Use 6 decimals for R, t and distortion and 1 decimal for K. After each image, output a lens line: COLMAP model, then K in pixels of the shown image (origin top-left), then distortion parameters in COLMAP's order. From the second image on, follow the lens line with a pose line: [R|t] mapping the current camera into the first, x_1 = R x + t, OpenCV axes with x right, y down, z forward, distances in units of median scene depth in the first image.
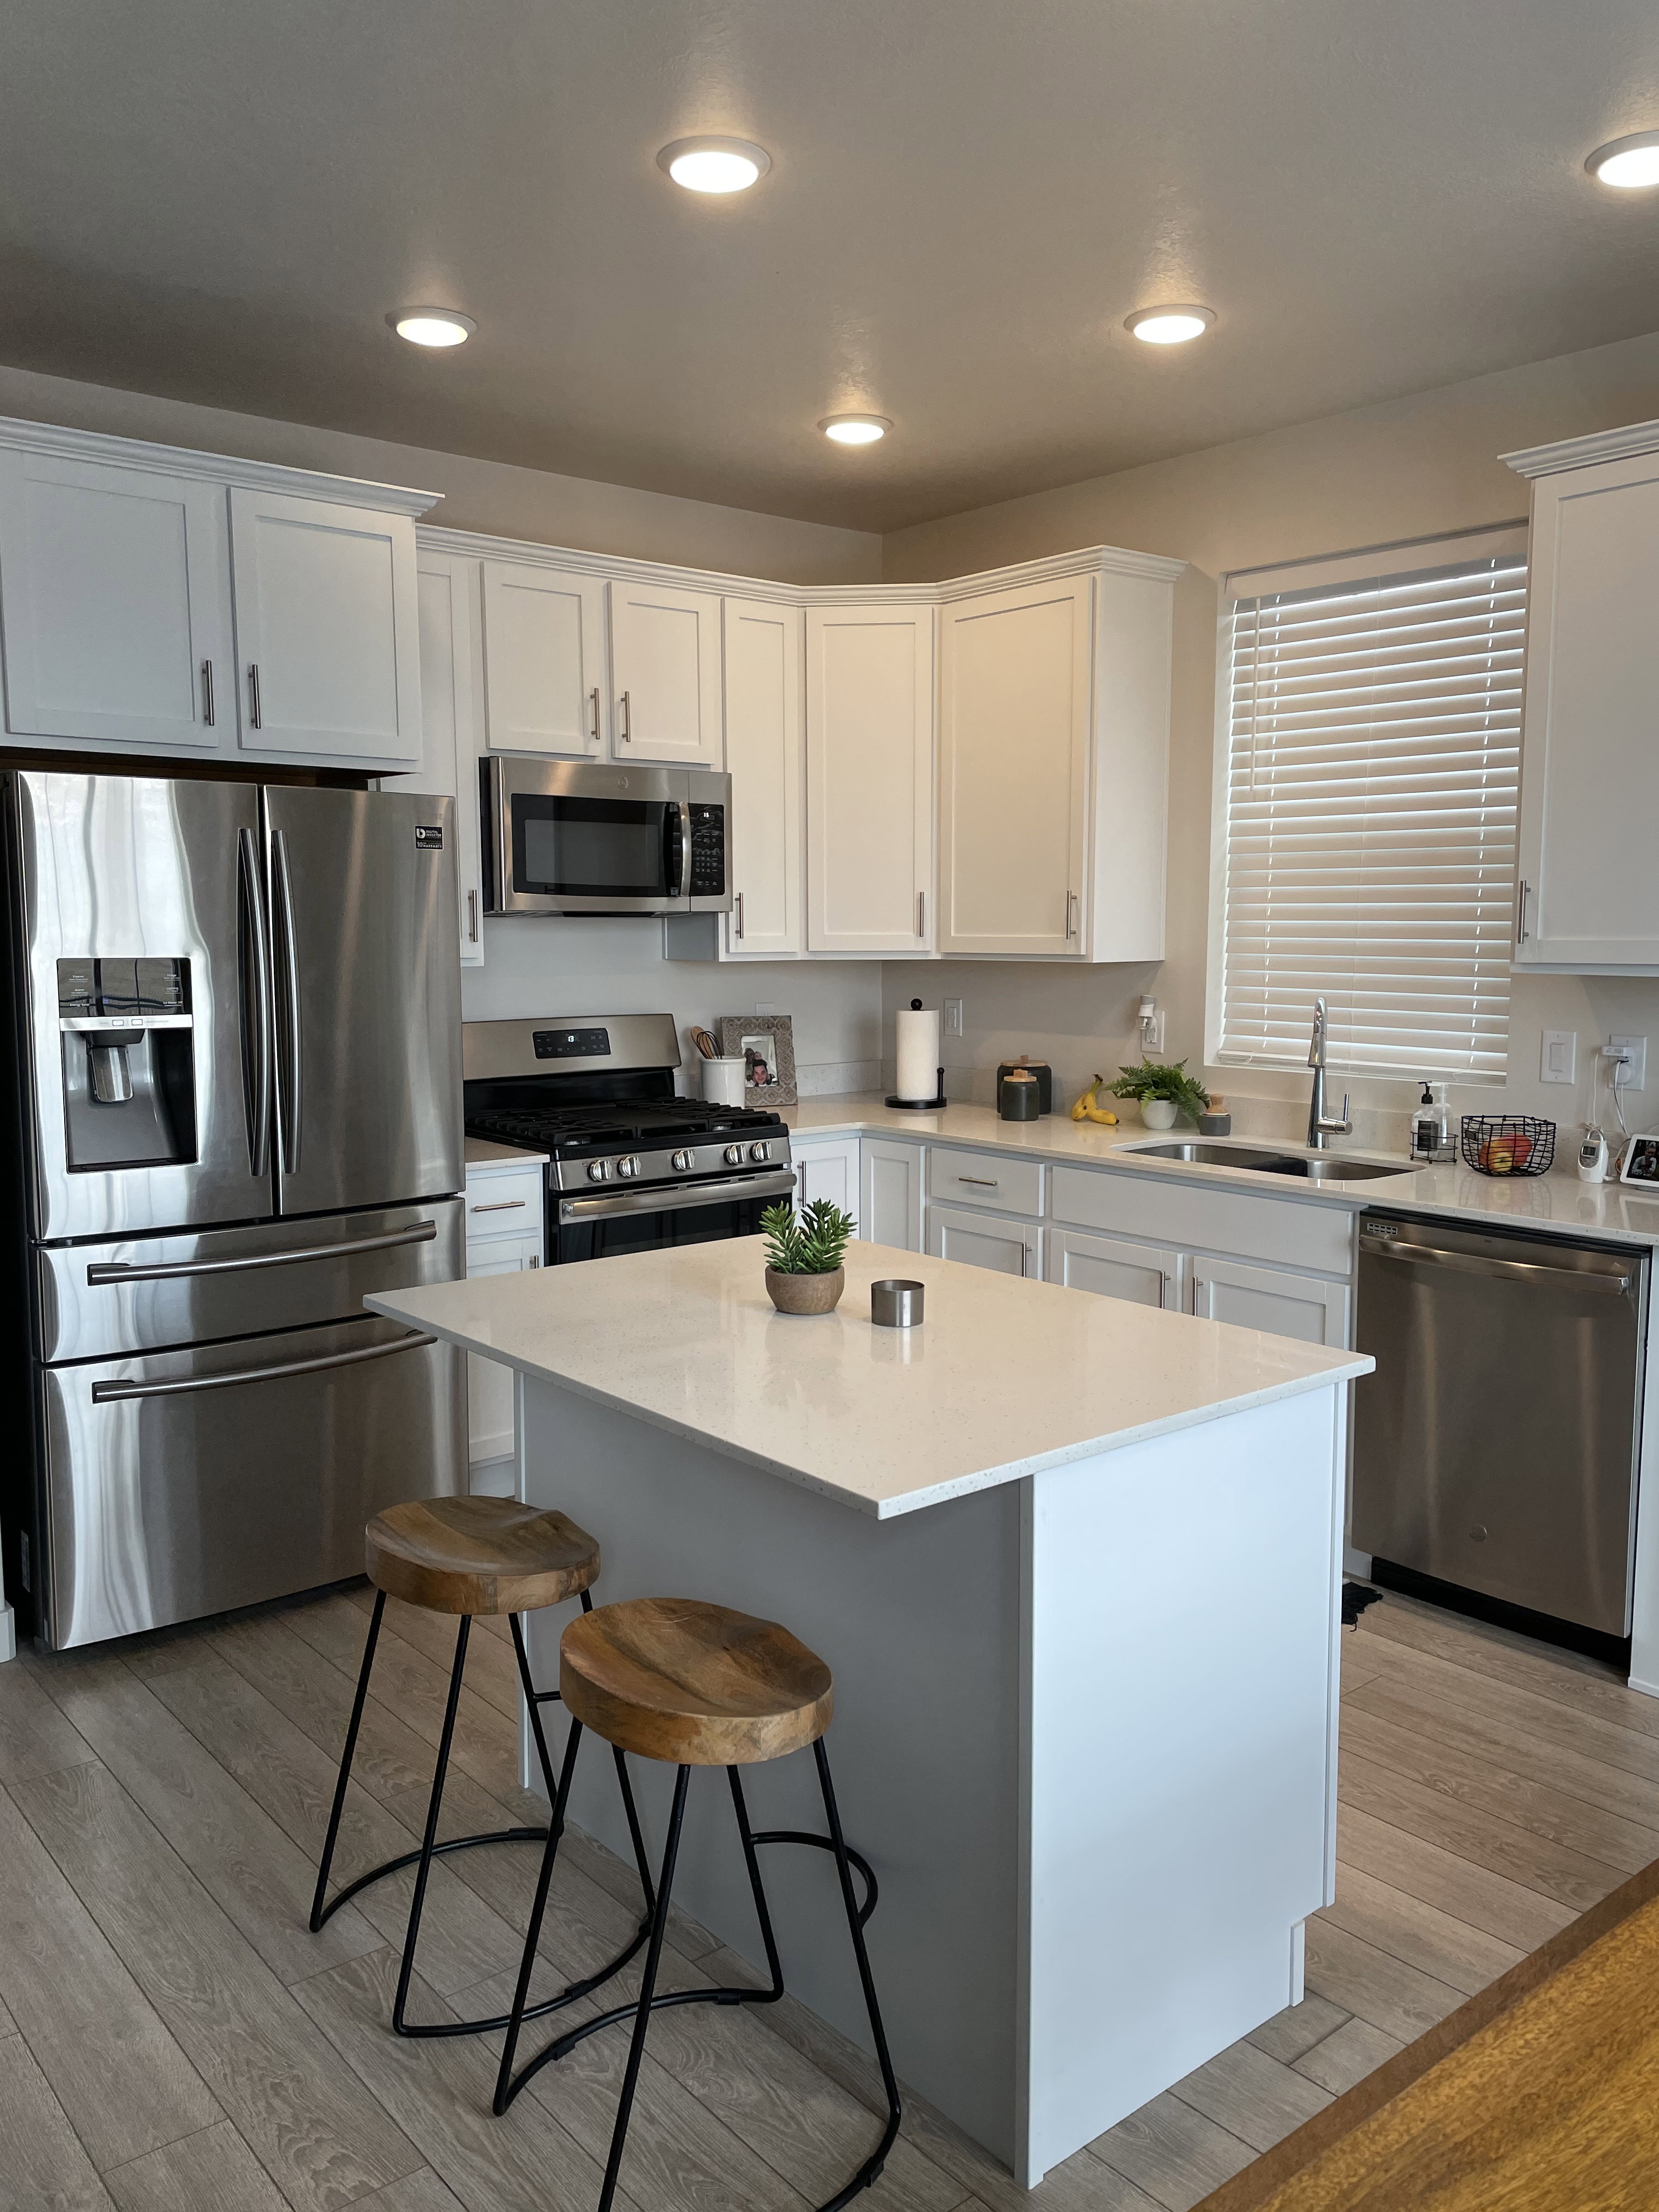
lens RADIAL K [[1672.7, 0, 834.6], [0, 1672.7, 1090.4], [0, 0, 1]] dist [0.089764, -0.111200]
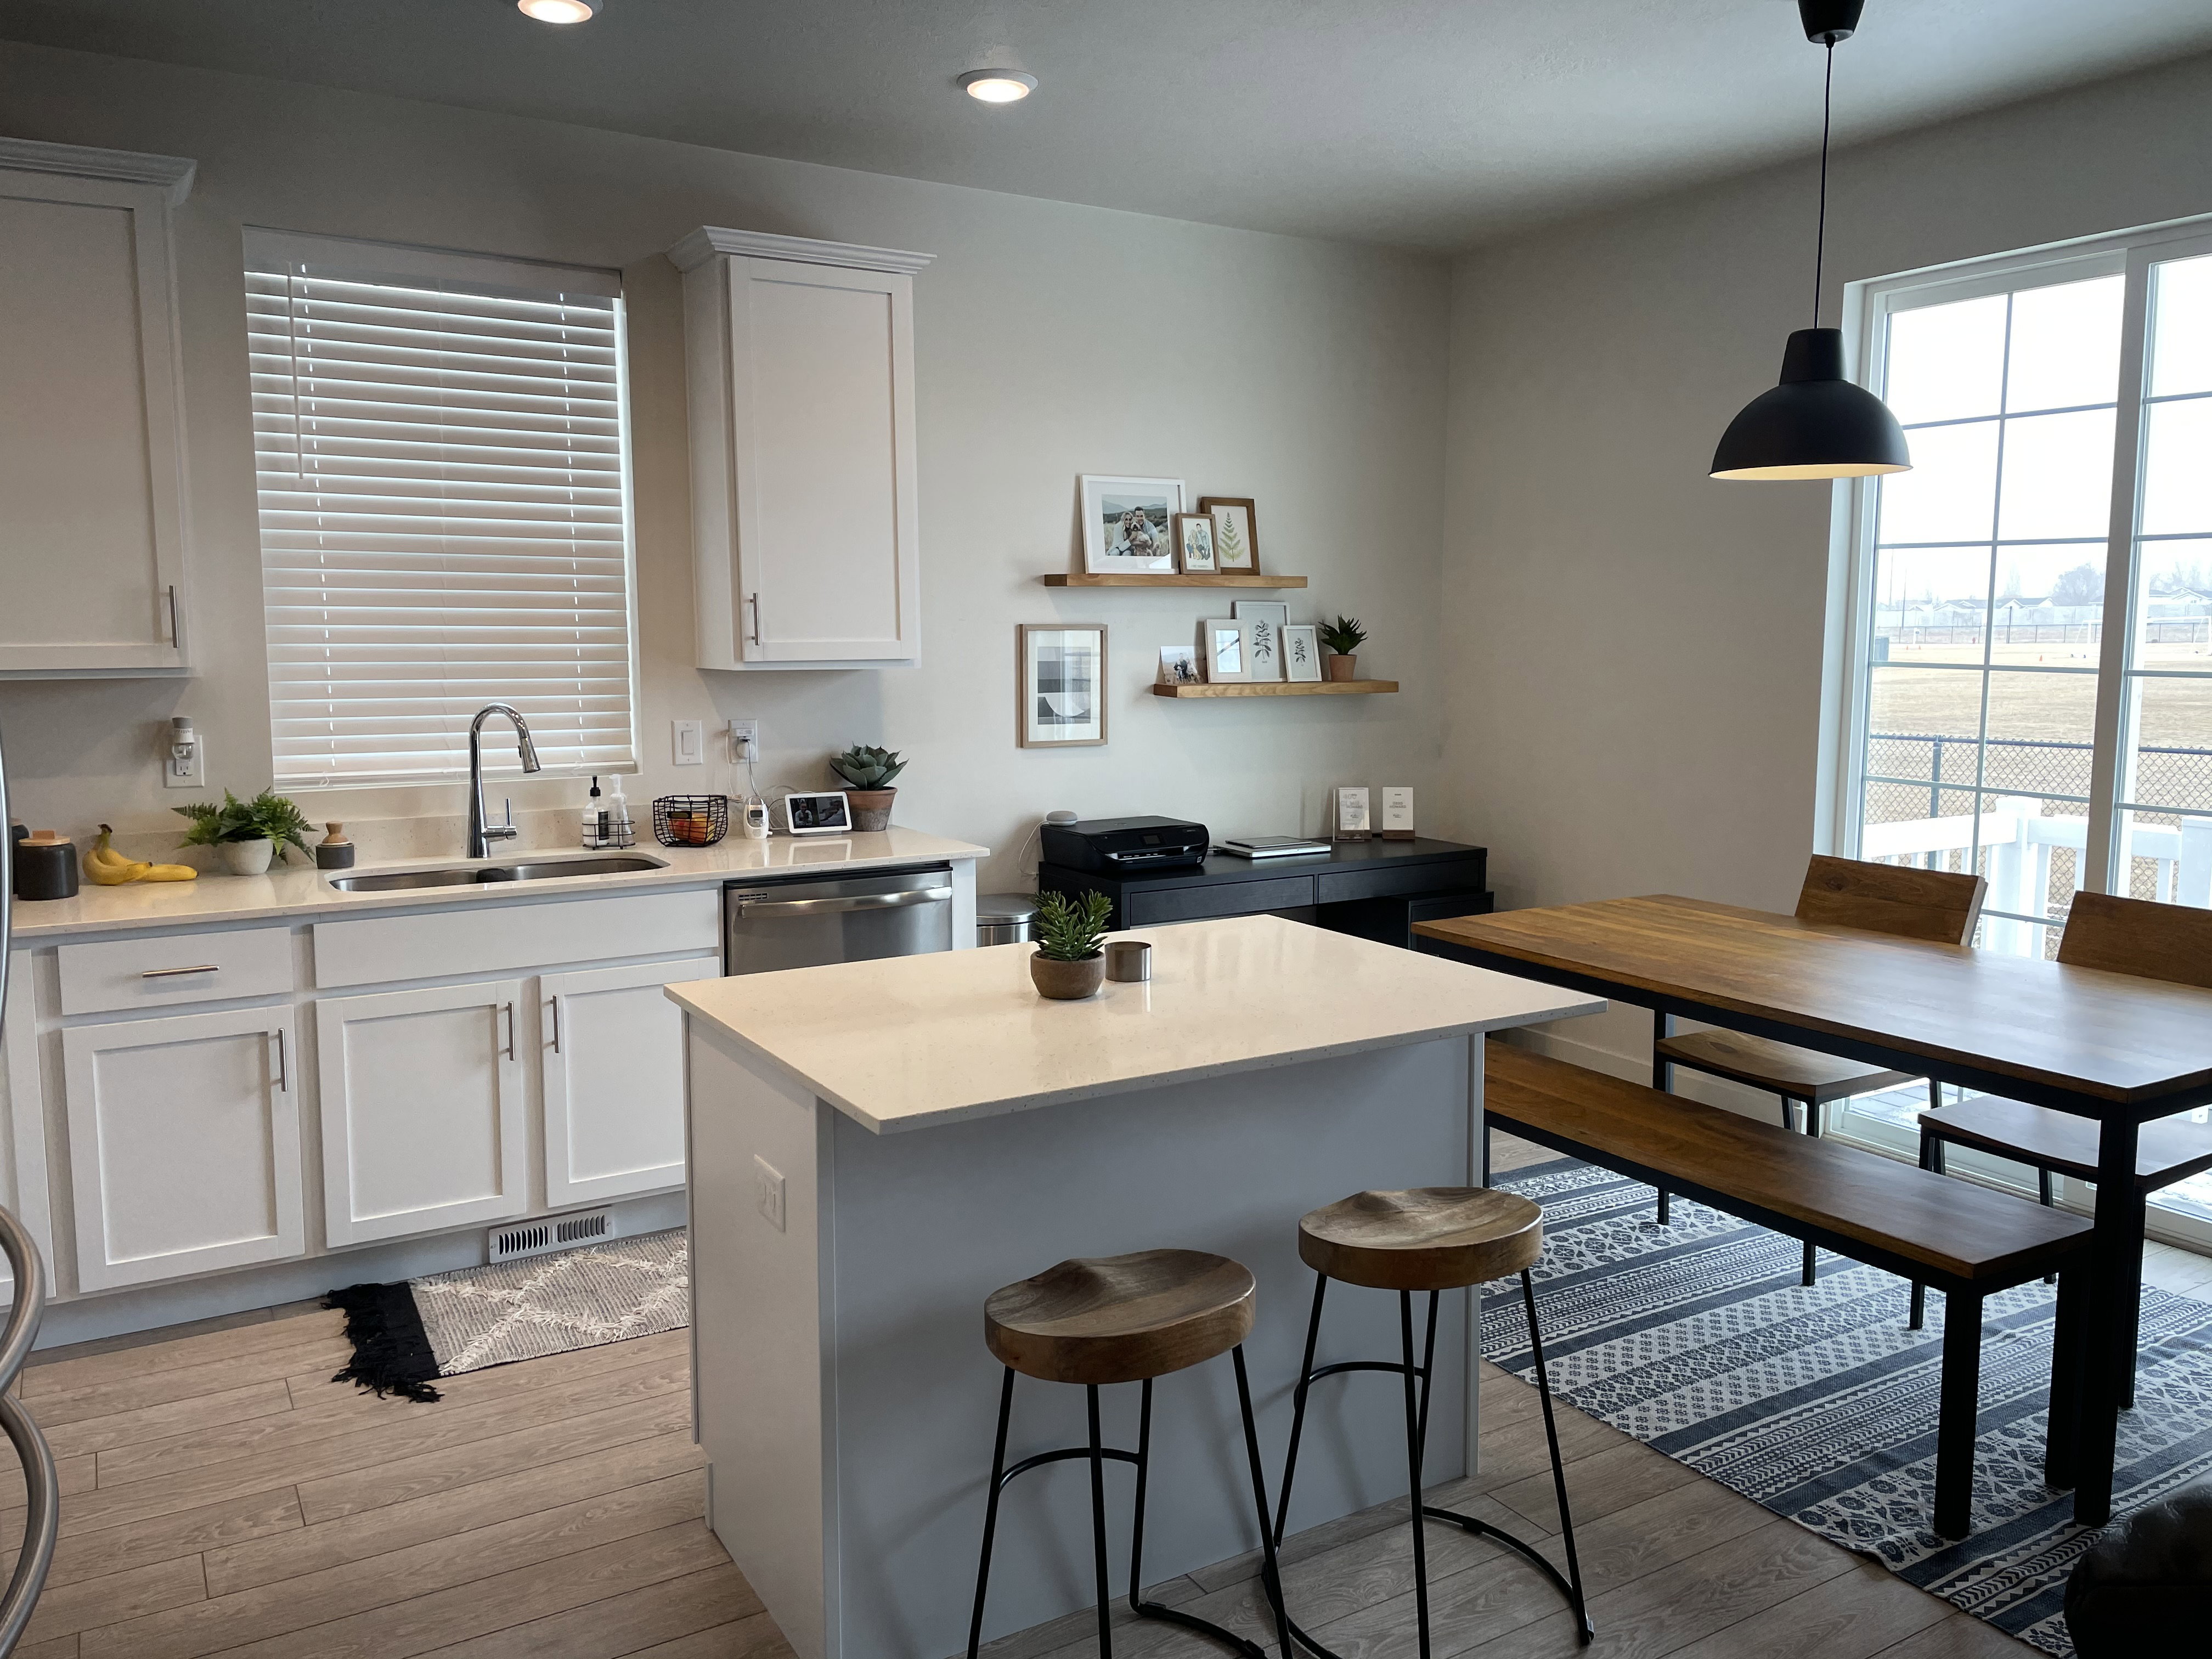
lens RADIAL K [[1672.7, 0, 1109.3], [0, 1672.7, 834.1], [0, 0, 1]] dist [0.089764, -0.111200]
pose [[0.145201, -0.123783, 0.981629, -0.632031], [0.102693, 0.988670, 0.109480, -0.050092], [-0.984058, 0.084909, 0.156267, 0.487966]]
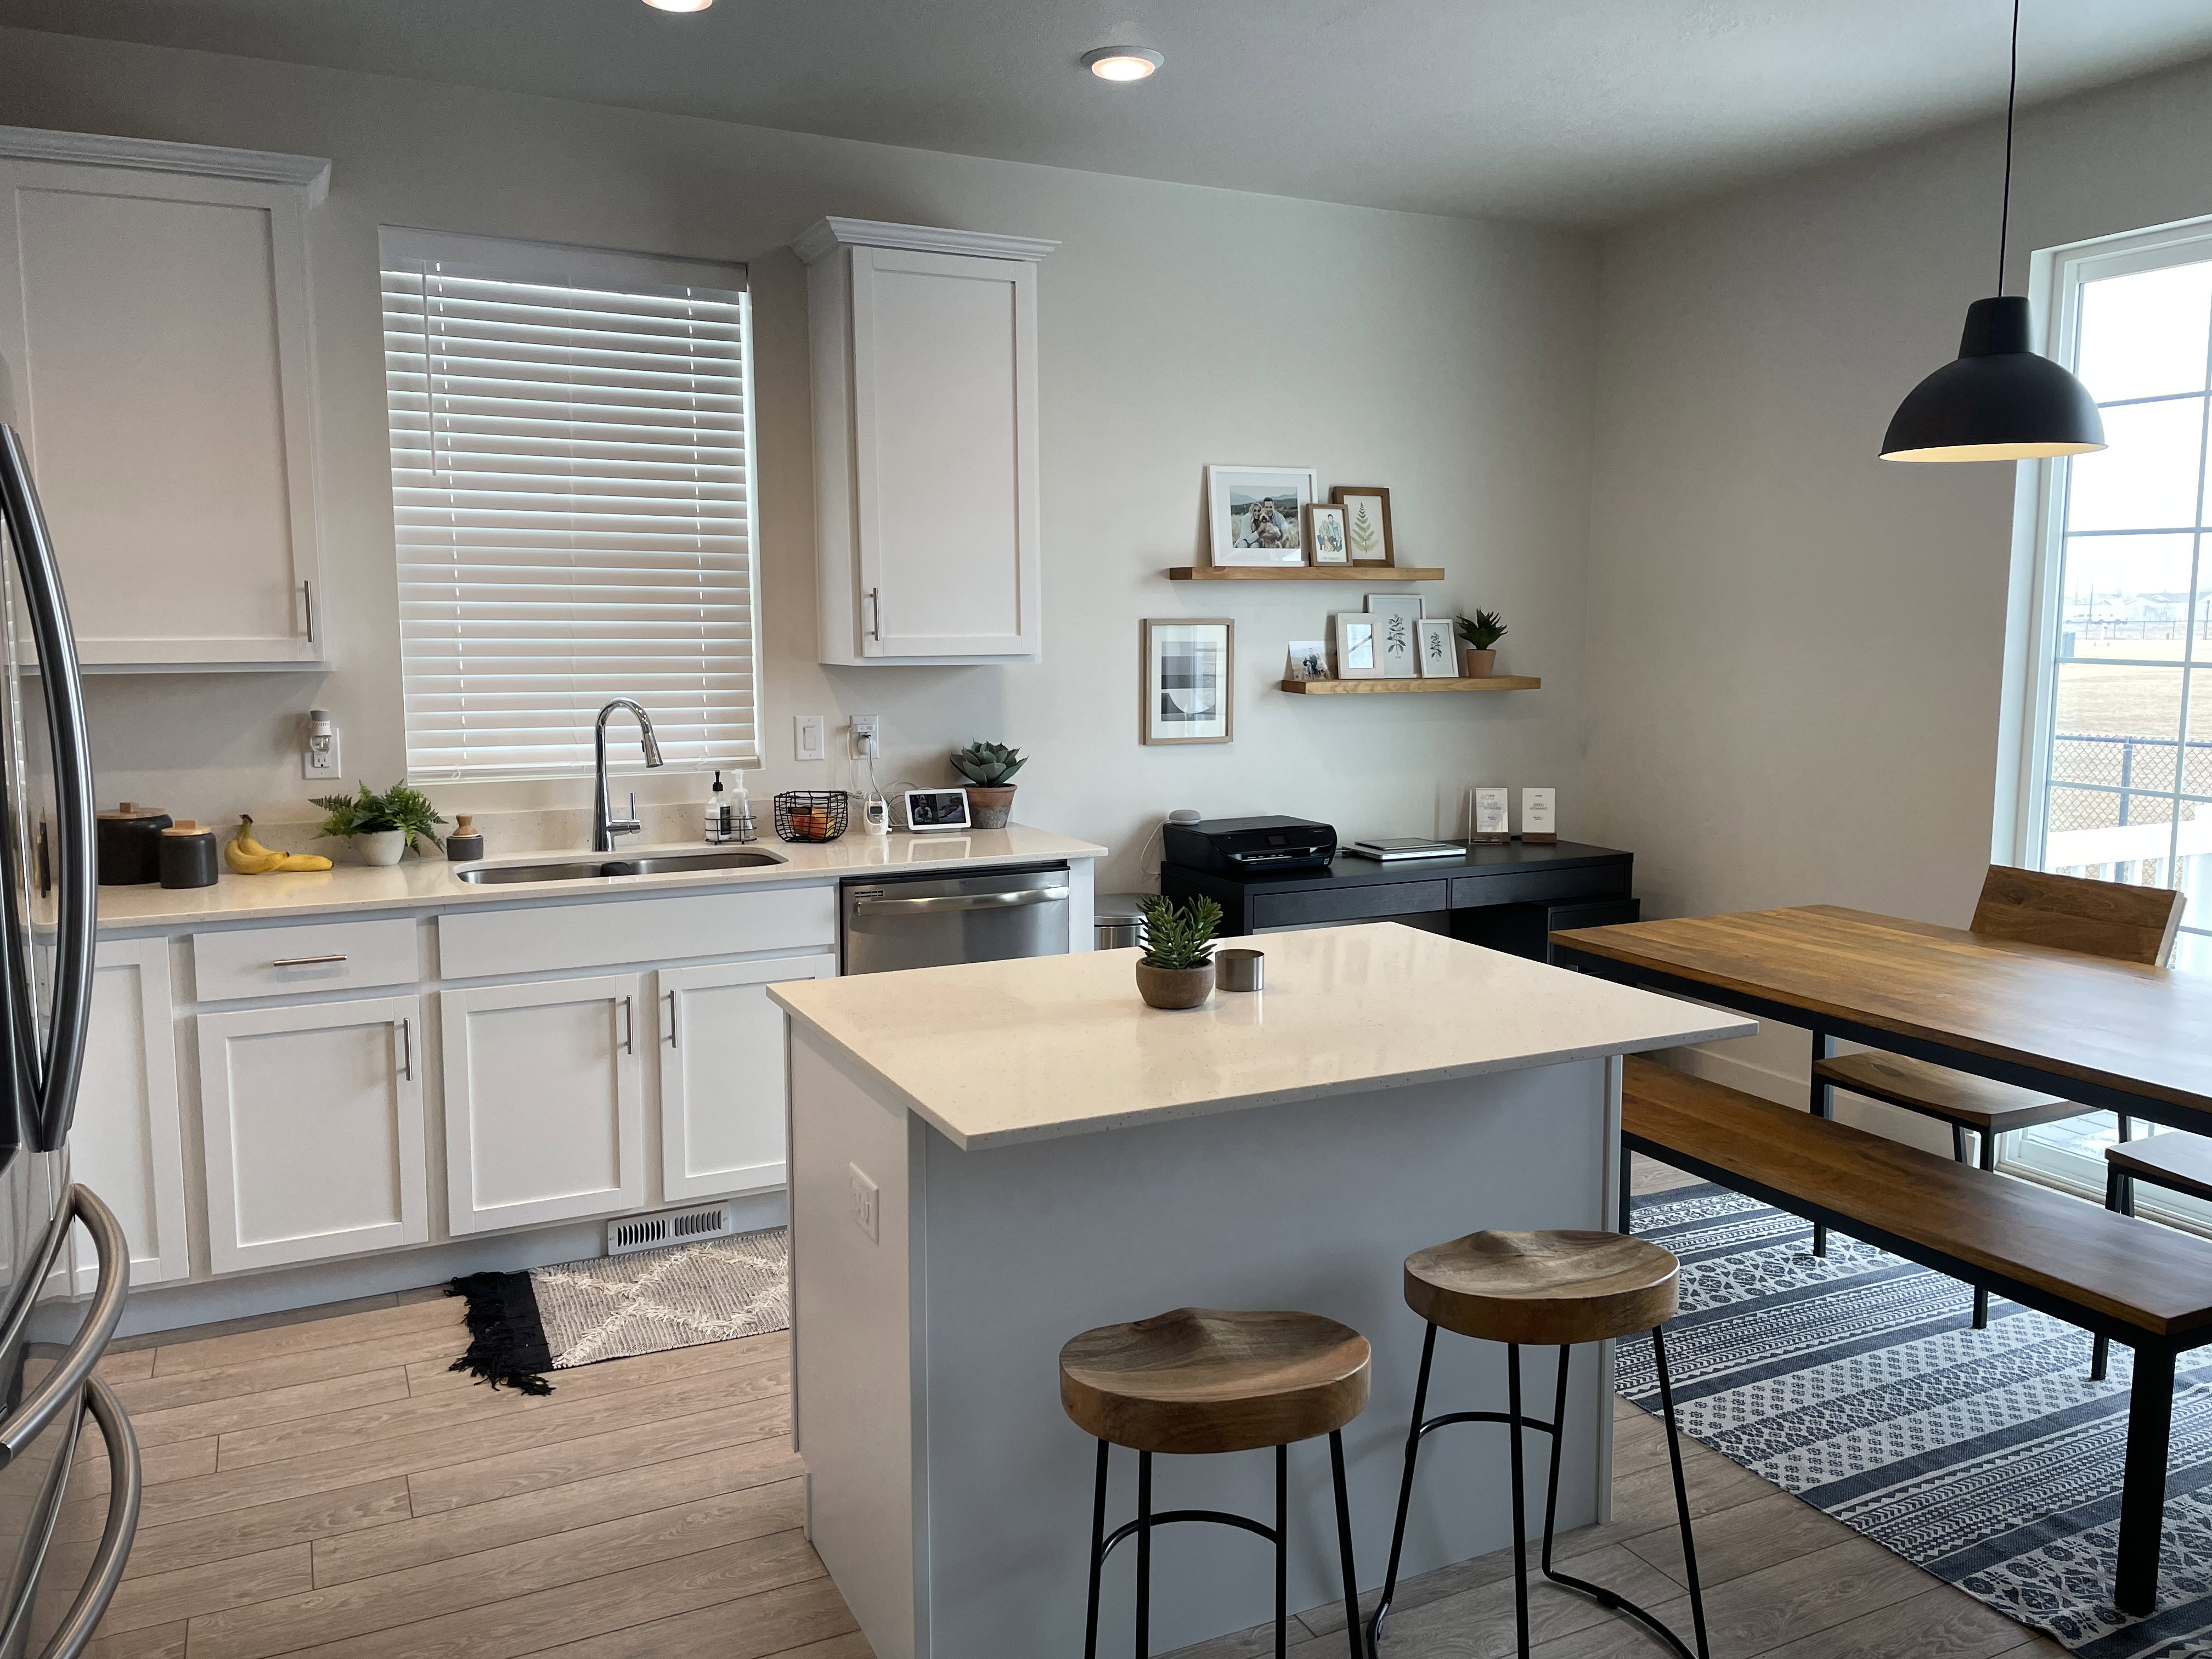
lens RADIAL K [[1672.7, 0, 1102.0], [0, 1672.7, 831.8], [0, 0, 1]] dist [0.089764, -0.111200]
pose [[0.231909, -0.123065, 0.964921, -0.604514], [0.101228, 0.989632, 0.101888, -0.048790], [-0.967456, 0.074049, 0.241962, 0.481515]]
